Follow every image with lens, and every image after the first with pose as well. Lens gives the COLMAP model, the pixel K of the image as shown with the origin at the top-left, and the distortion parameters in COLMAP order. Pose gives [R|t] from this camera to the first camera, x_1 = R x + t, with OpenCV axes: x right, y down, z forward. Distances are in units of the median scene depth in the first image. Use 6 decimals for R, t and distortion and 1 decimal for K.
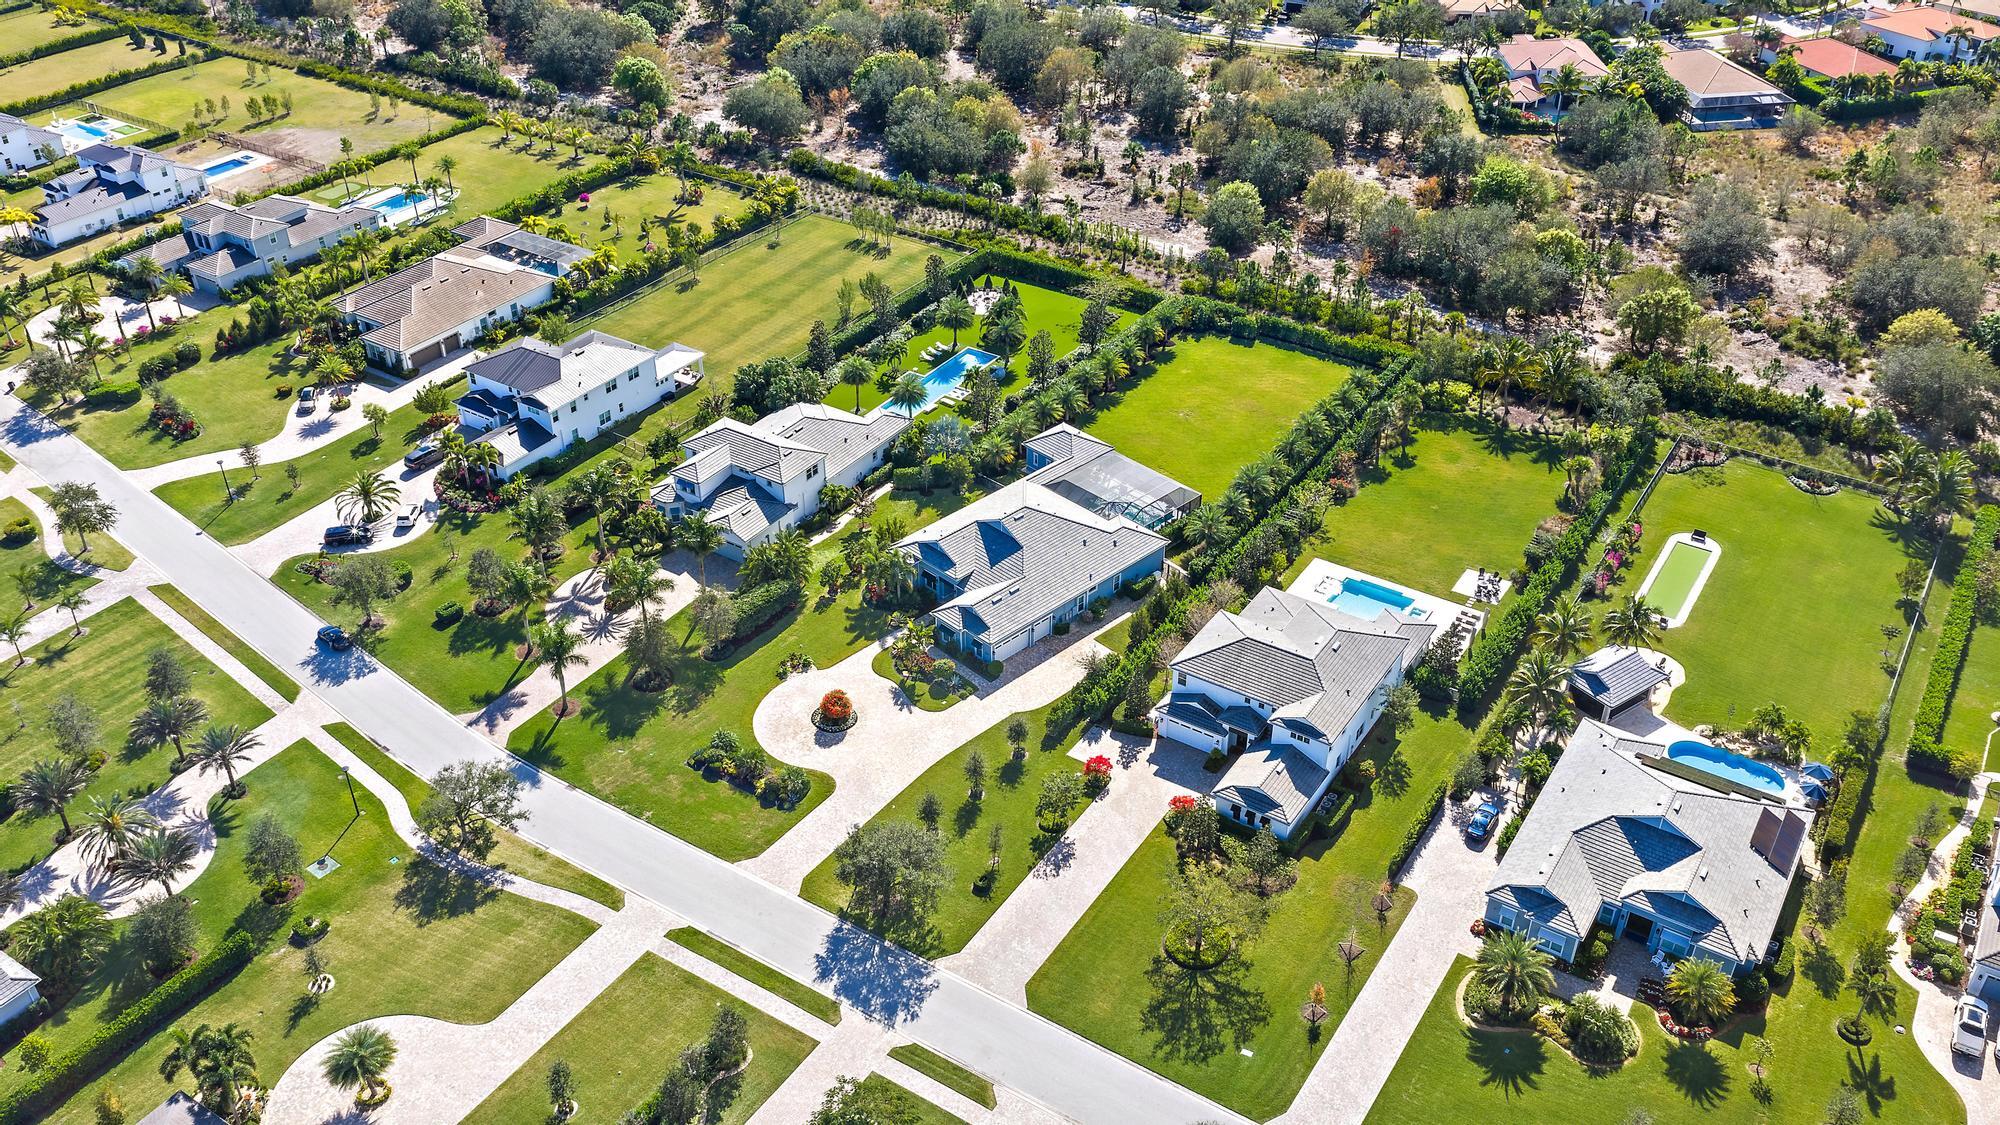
lens RADIAL K [[1645.4, 0, 1000.0], [0, 1645.4, 562.5], [0, 0, 1]] dist [0.030533, -0.054547]
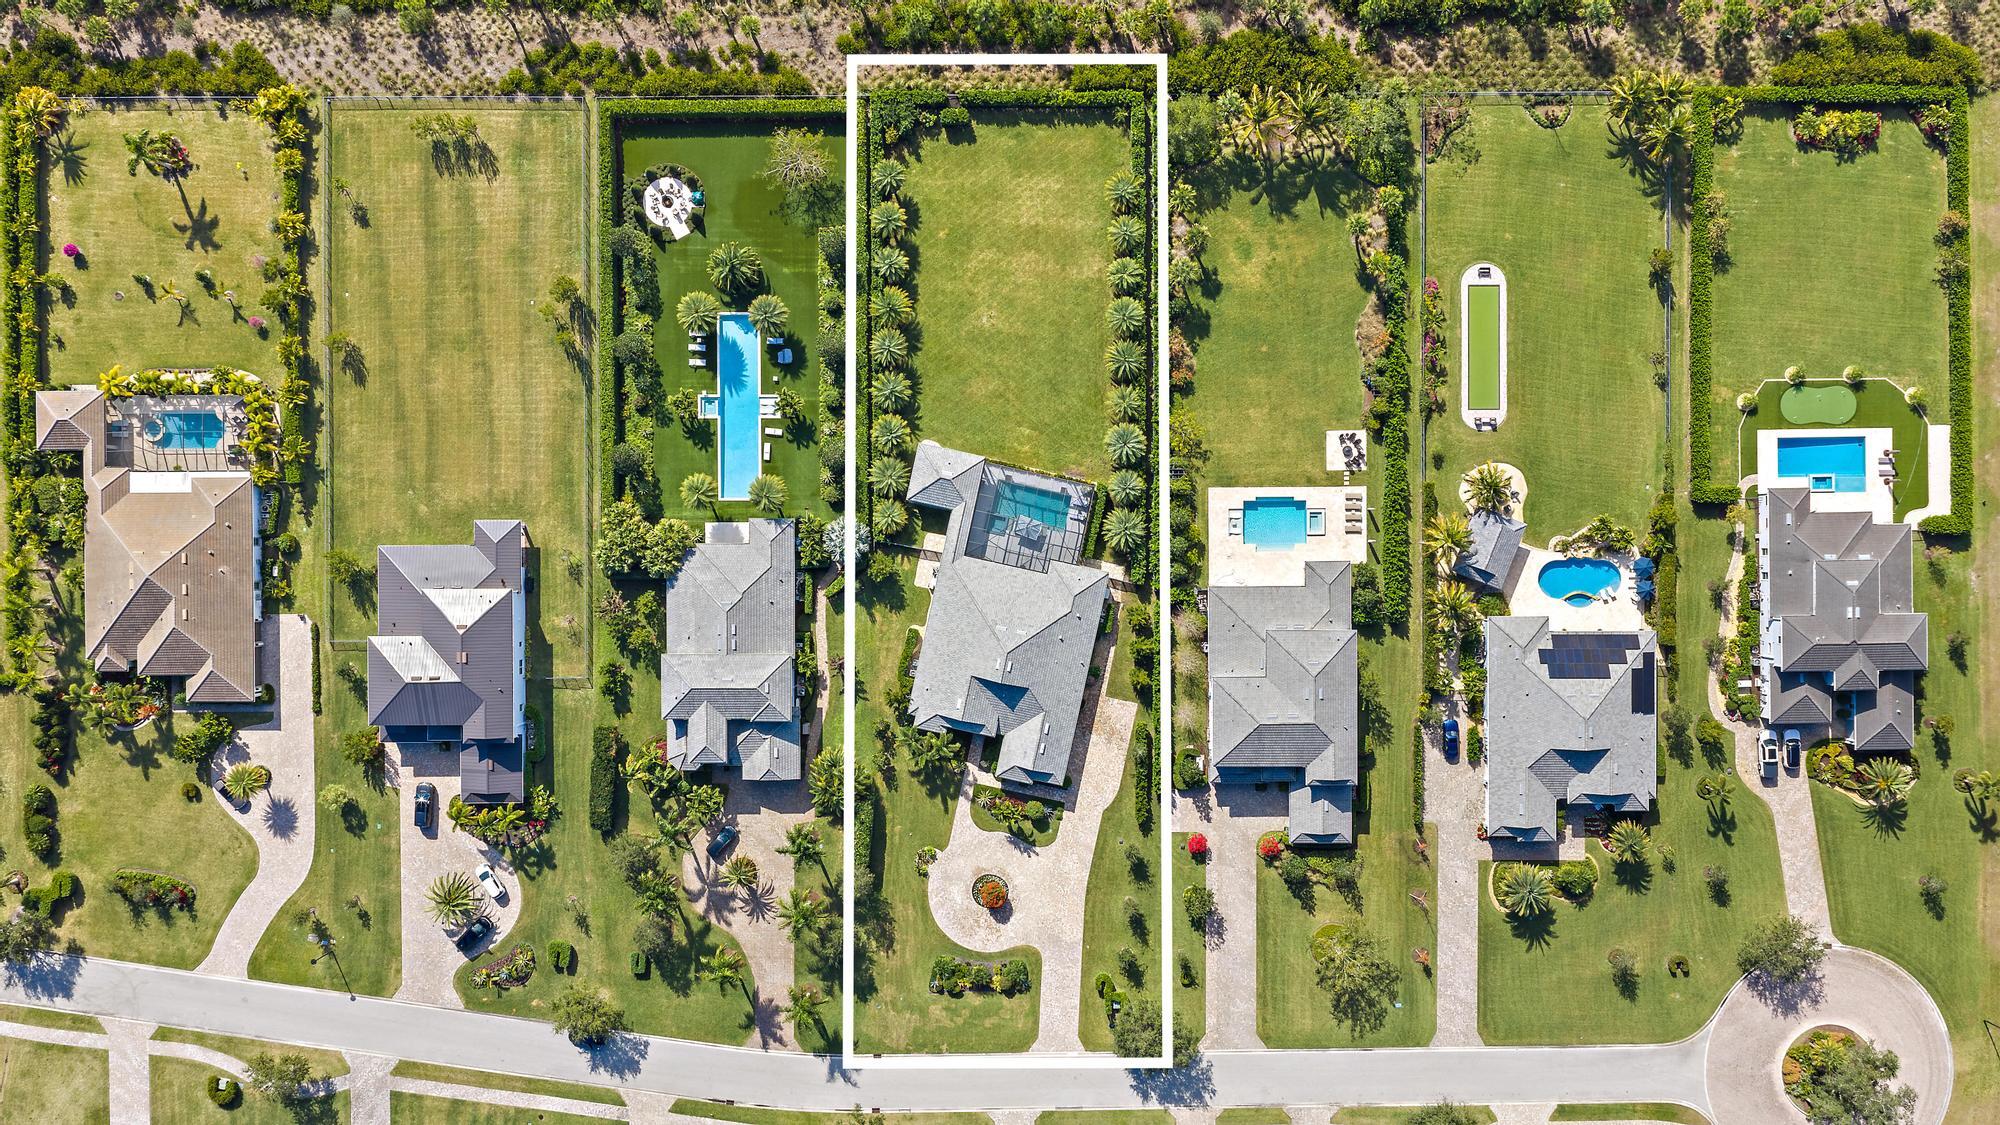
lens RADIAL K [[1645.4, 0, 1000.0], [0, 1645.4, 562.5], [0, 0, 1]] dist [0.030533, -0.054547]
pose [[0.833631, -0.552282, -0.006662, 0.053829], [0.309305, 0.456813, 0.834058, -1.044358], [-0.457592, -0.697357, 0.551637, 0.433536]]
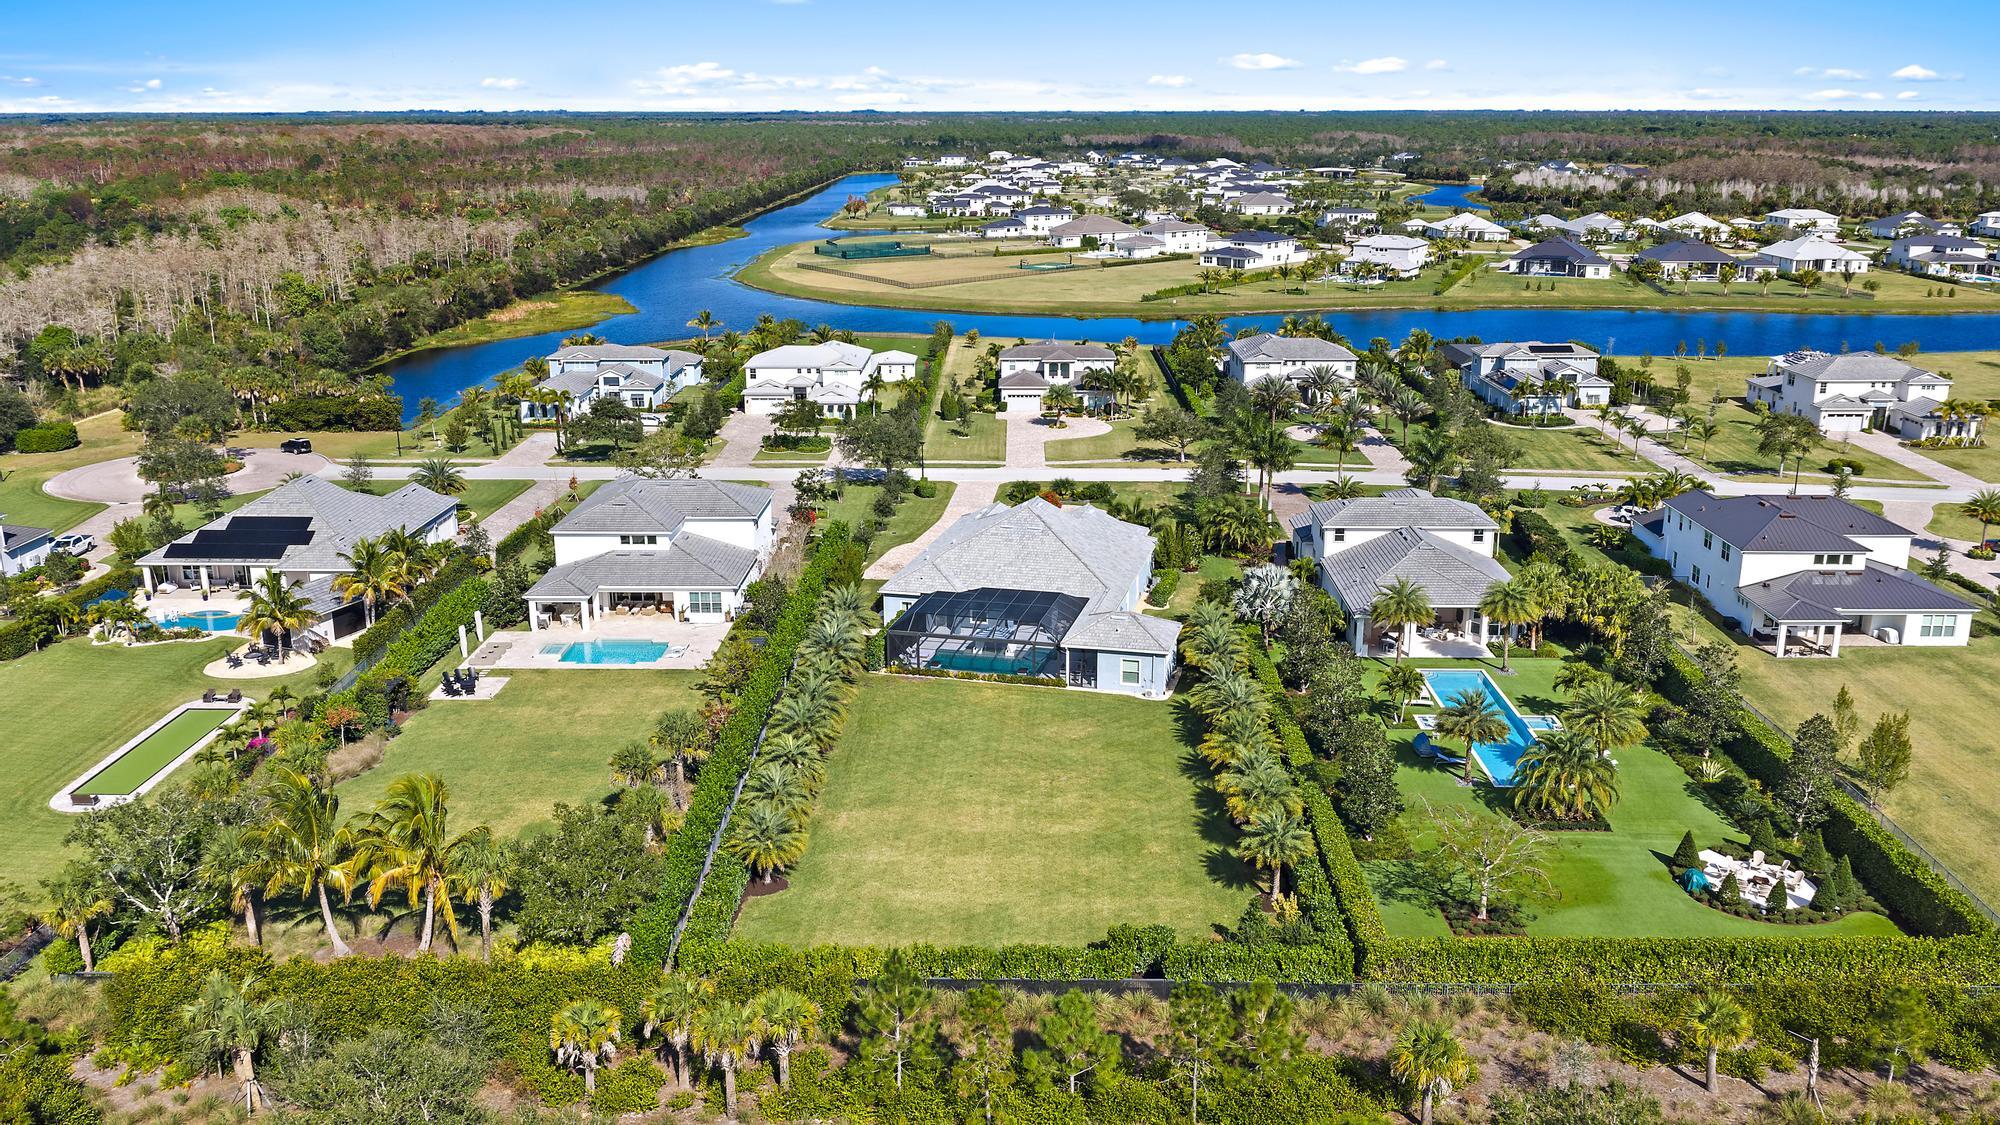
lens RADIAL K [[1645.4, 0, 1000.0], [0, 1645.4, 562.5], [0, 0, 1]] dist [0.030533, -0.054547]
pose [[-0.849195, 0.141464, -0.508779, 0.472824], [-0.292512, 0.676135, 0.676223, -0.599257], [0.439664, 0.723069, -0.532791, 1.512568]]
